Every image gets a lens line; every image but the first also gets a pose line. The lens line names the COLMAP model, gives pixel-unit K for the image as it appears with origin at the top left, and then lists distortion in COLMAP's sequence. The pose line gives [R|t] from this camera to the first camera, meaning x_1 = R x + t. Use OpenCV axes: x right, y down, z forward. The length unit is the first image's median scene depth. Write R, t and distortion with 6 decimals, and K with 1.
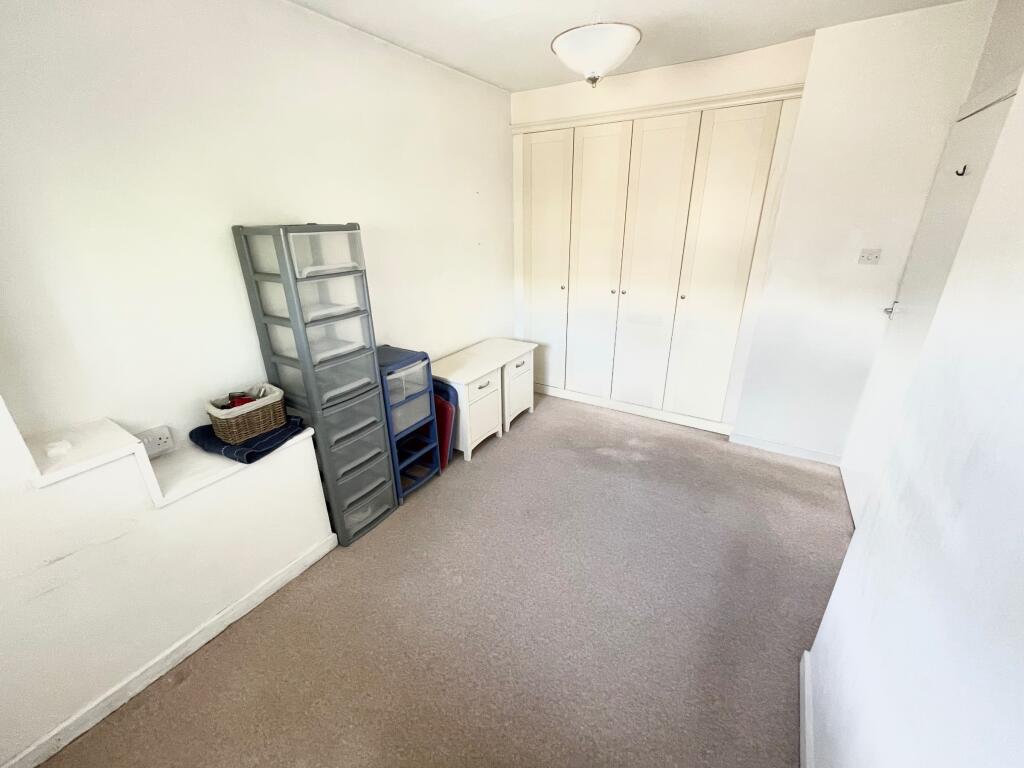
lens RADIAL K [[414.8, 0, 510.8], [0, 414.8, 382.5], [0, 0, 1]] dist [-0.003907, -0.000175]
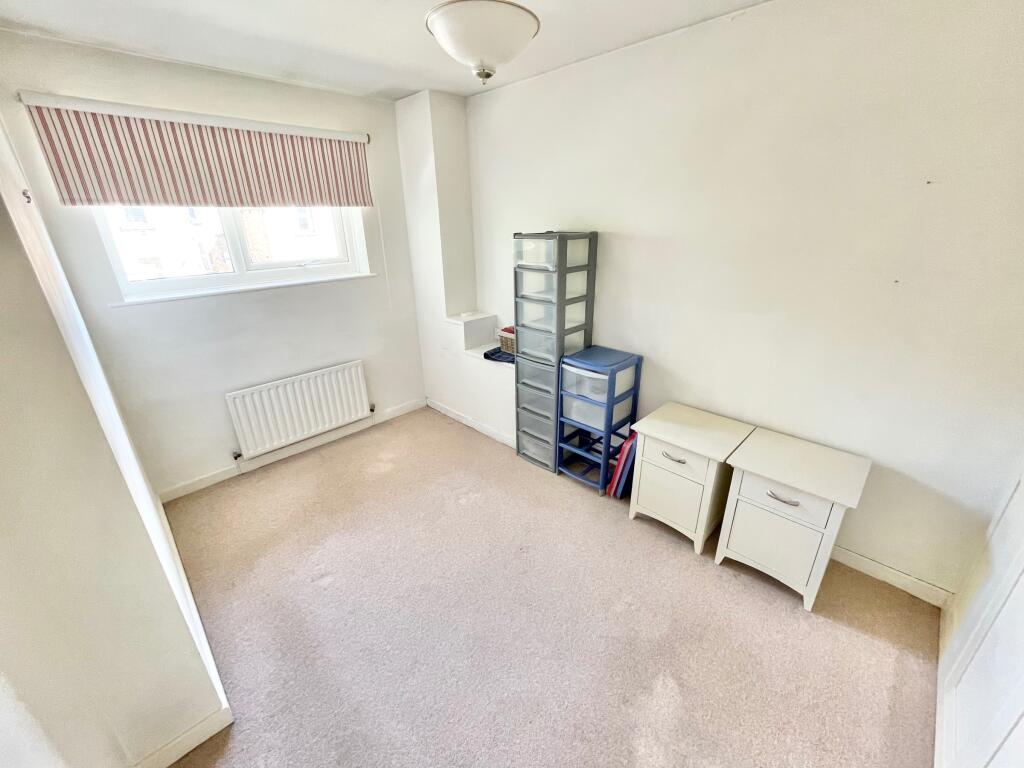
lens RADIAL K [[412.2, 0, 512.0], [0, 412.2, 384.0], [0, 0, 1]] dist [-0.006195, -0.000211]
pose [[-0.215756, 0.383367, -0.898042, 0.769030], [-0.344376, 0.830730, 0.437370, -0.411945], [0.913704, 0.403629, -0.047213, 0.917952]]
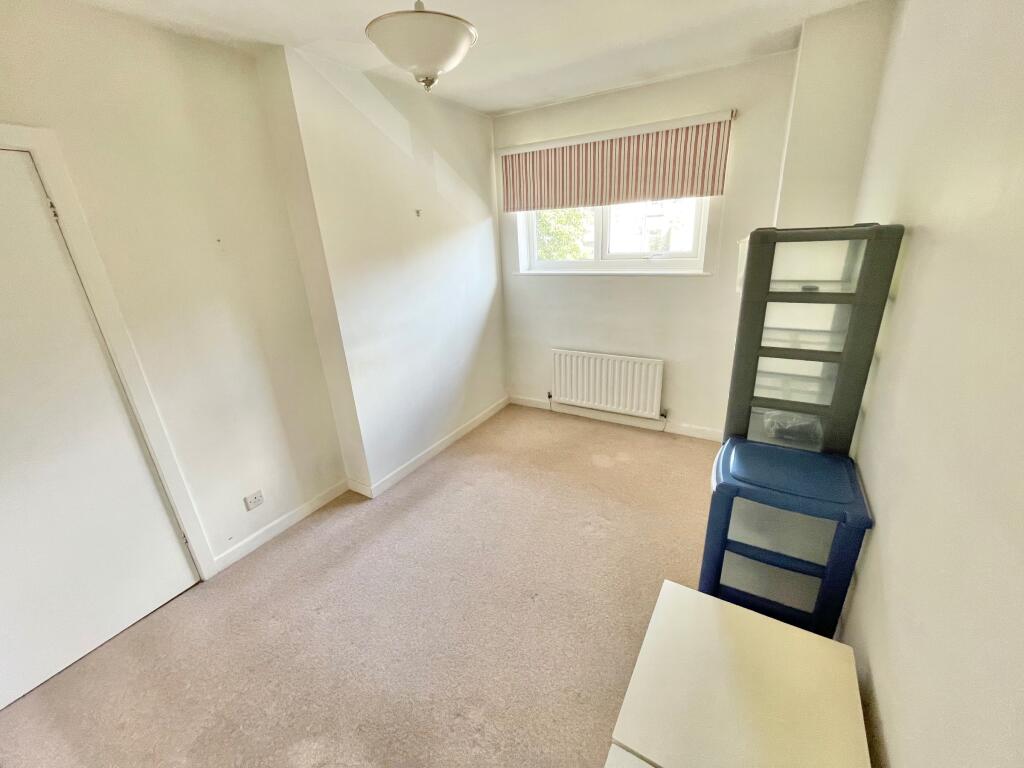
lens RADIAL K [[414.8, 0, 510.8], [0, 414.8, 382.5], [0, 0, 1]] dist [-0.003907, -0.000175]
pose [[-0.997319, 0.073153, 0.001644, 0.066644], [0.055533, 0.742082, 0.668004, -0.566772], [0.047646, 0.666305, -0.744155, 1.387058]]
